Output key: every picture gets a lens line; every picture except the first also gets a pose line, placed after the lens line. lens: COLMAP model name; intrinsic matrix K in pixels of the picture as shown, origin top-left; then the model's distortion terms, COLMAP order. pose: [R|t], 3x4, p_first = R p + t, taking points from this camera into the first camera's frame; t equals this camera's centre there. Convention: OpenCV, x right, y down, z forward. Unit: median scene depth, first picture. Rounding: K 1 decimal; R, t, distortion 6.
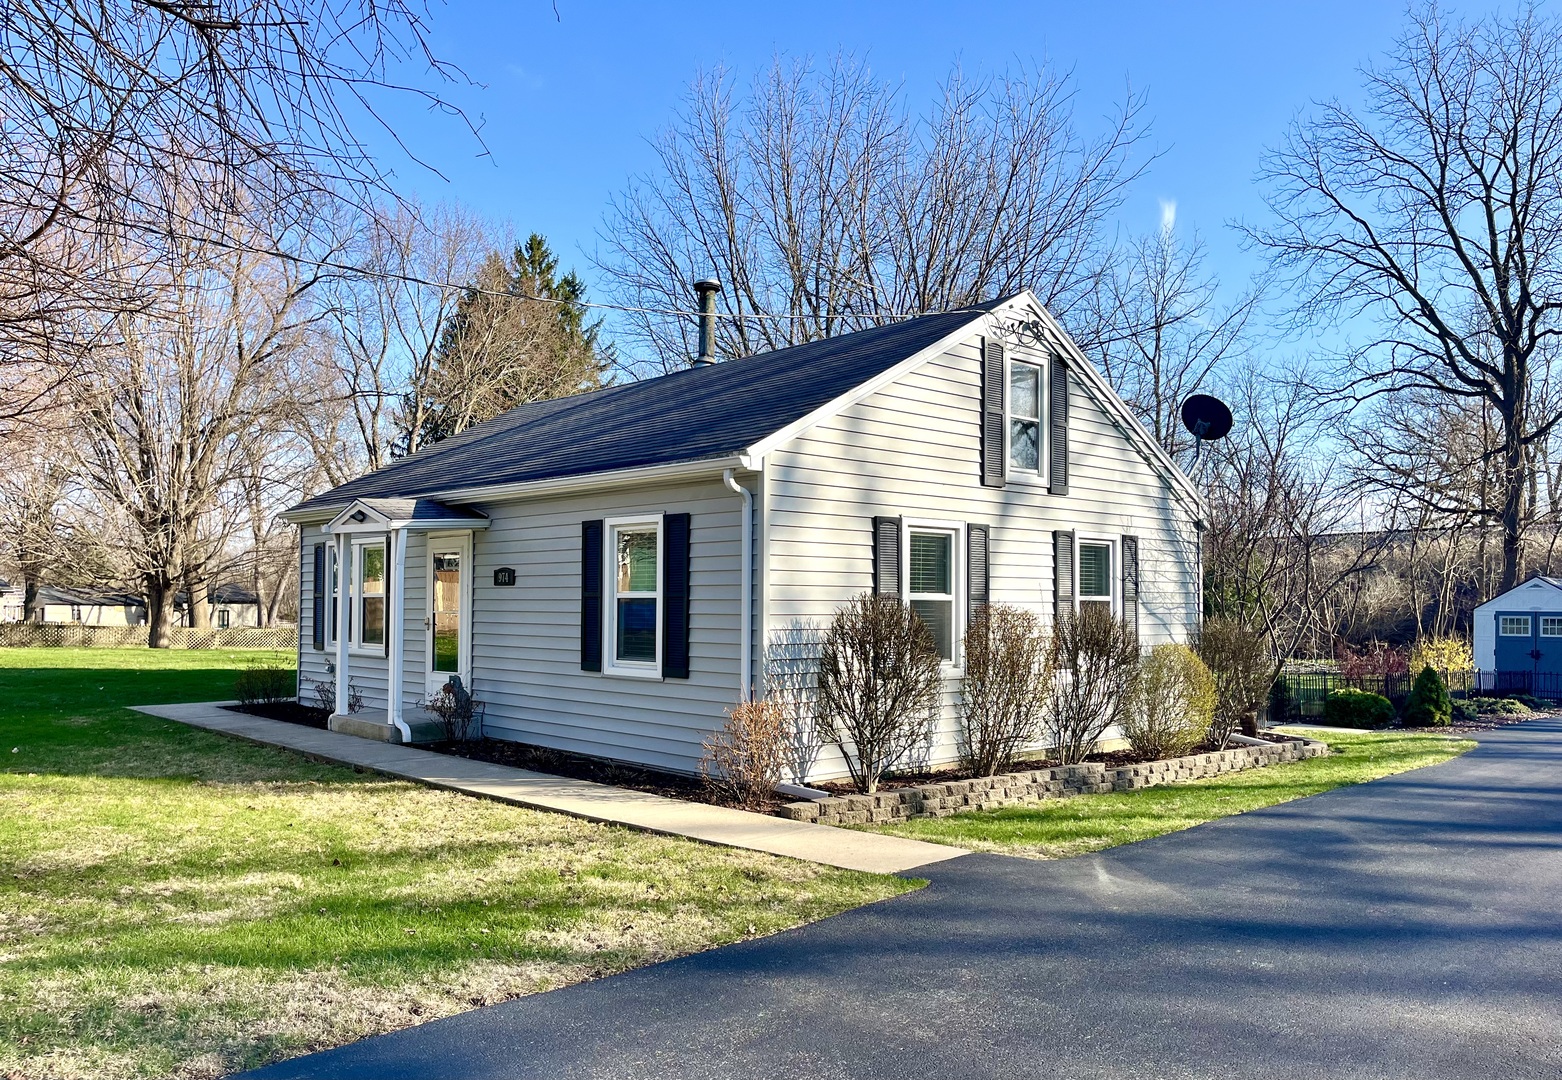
lens RADIAL K [[1174.8, 0, 776.6], [0, 1174.8, 578.5], [0, 0, 1]] dist [0.072313, -0.112746]
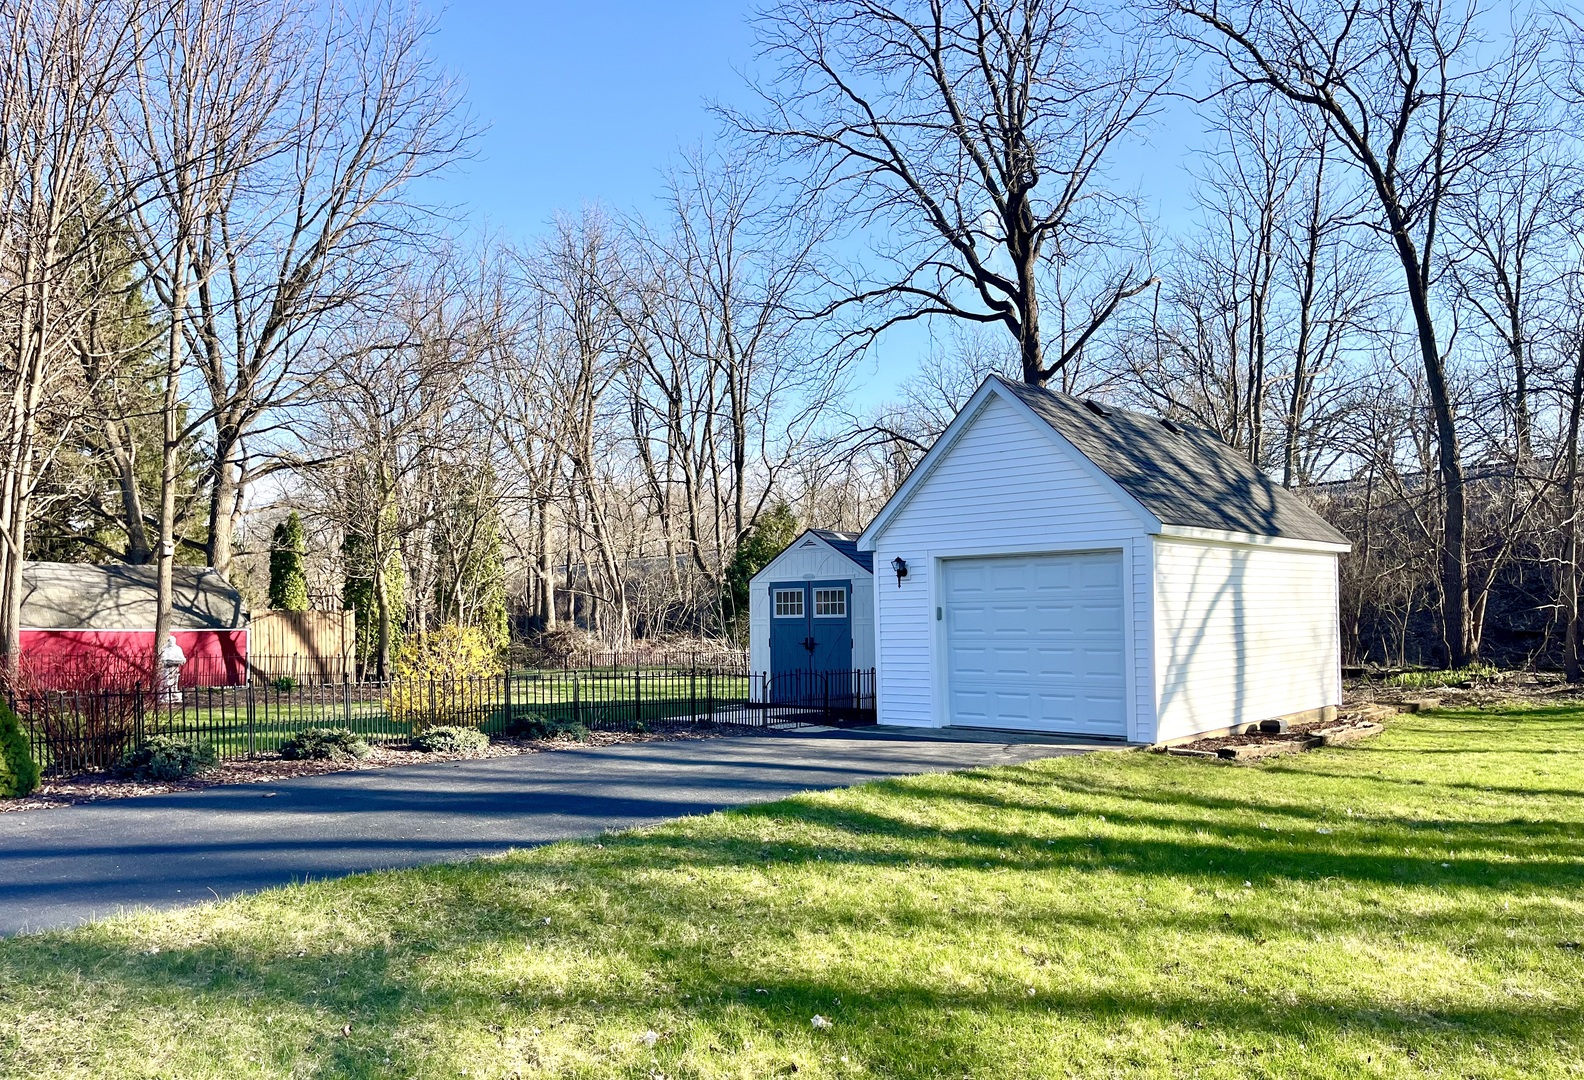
lens RADIAL K [[1171.3, 0, 791.0], [0, 1171.3, 614.4], [0, 0, 1]] dist [0.004776, 0.002290]
pose [[0.996000, -0.024769, 0.085855, 1.101071], [0.022507, 0.999376, 0.027207, 0.054775], [-0.086475, -0.025166, 0.995936, 0.645841]]
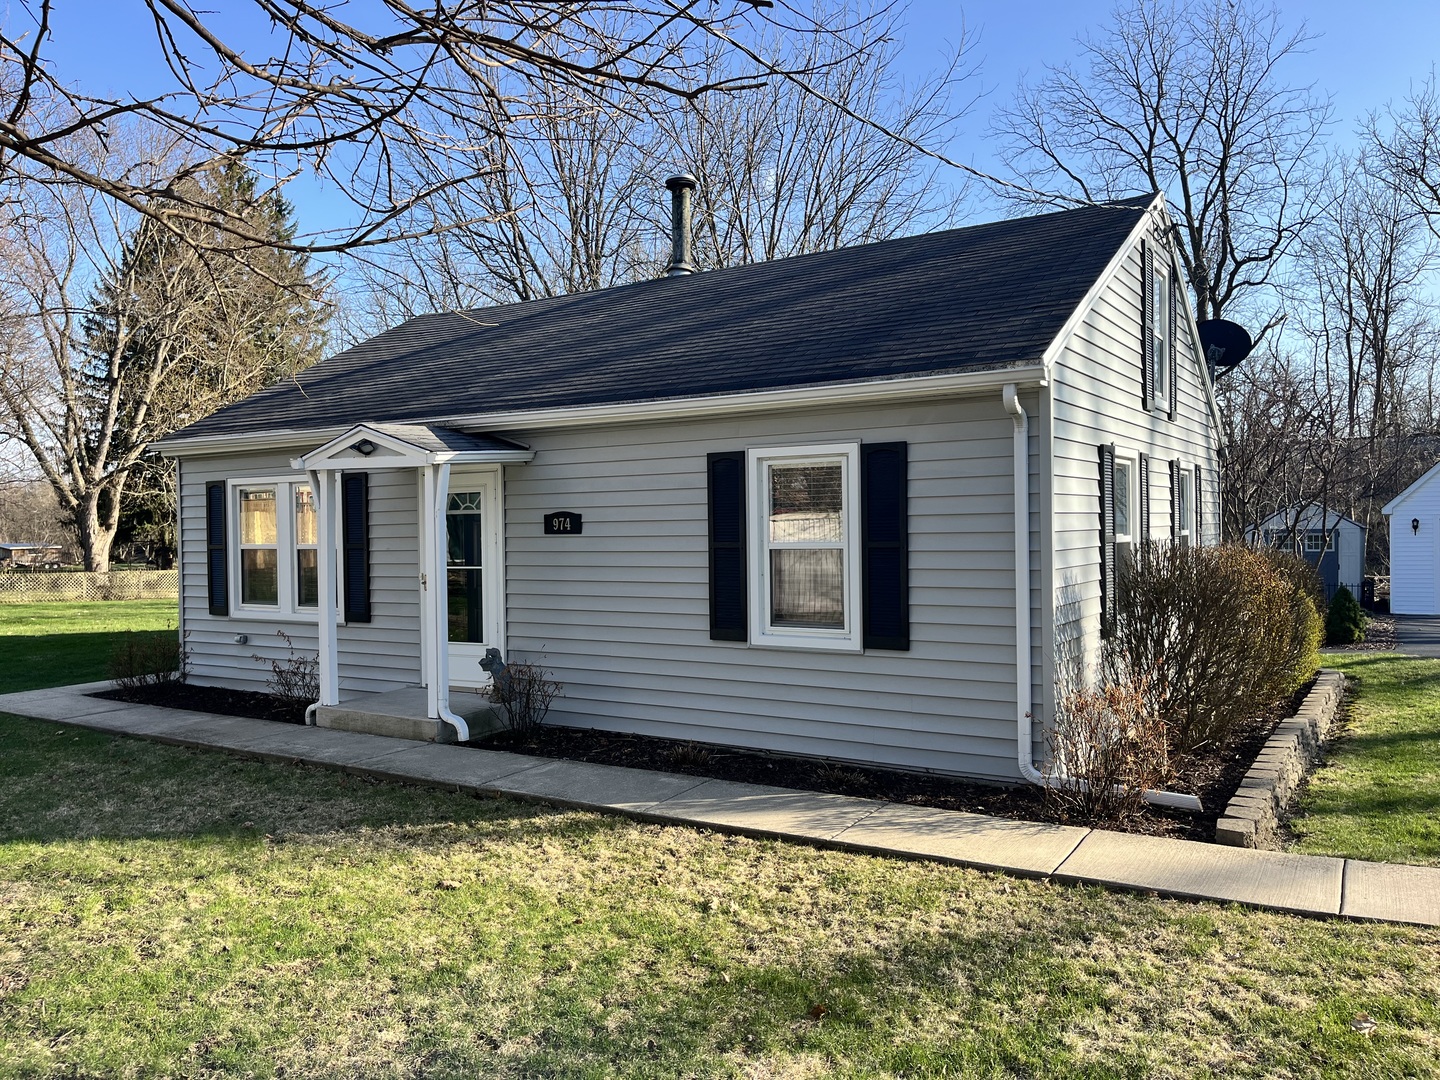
lens RADIAL K [[1078.9, 0, 720.0], [0, 1078.9, 540.0], [0, 0, 1]] dist [0.087300, -0.127484]
pose [[0.968298, -0.023855, 0.248658, -0.283709], [0.015513, 0.999251, 0.035454, -0.013040], [-0.249318, -0.030473, 0.967942, 0.242455]]
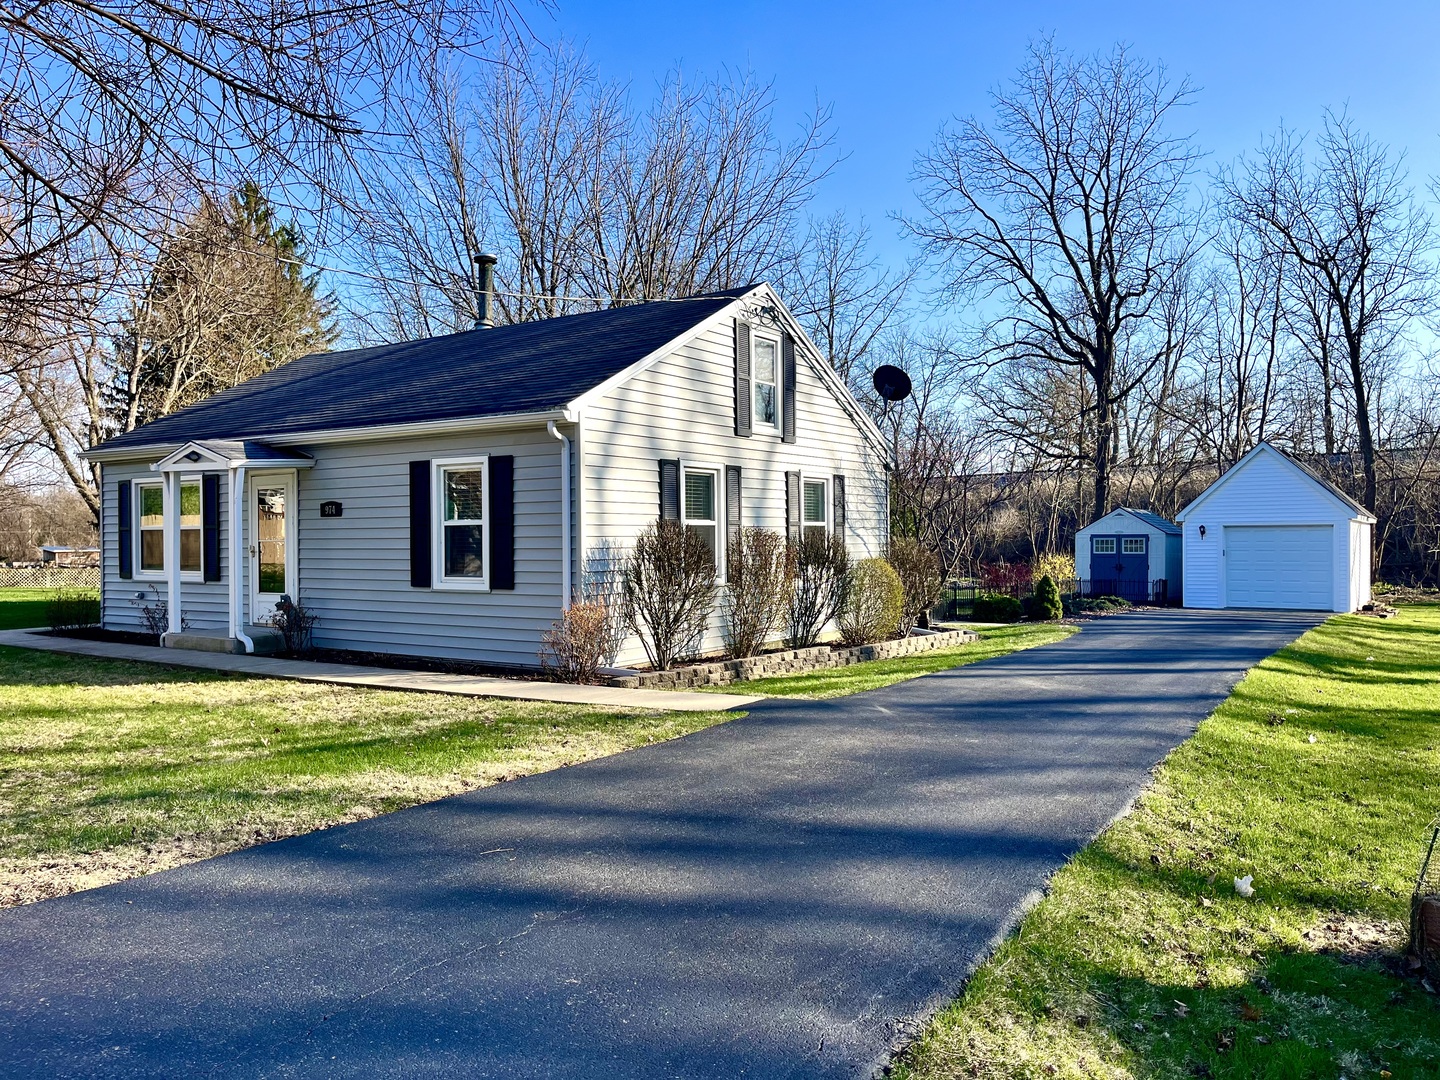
lens RADIAL K [[1084.4, 0, 726.7], [0, 1084.4, 544.2], [0, 0, 1]] dist [0.024449, -0.003086]
pose [[0.974967, -0.012901, 0.221974, -0.081544], [0.007071, 0.999609, 0.027037, 0.006150], [-0.222236, -0.024791, 0.974678, -0.122505]]
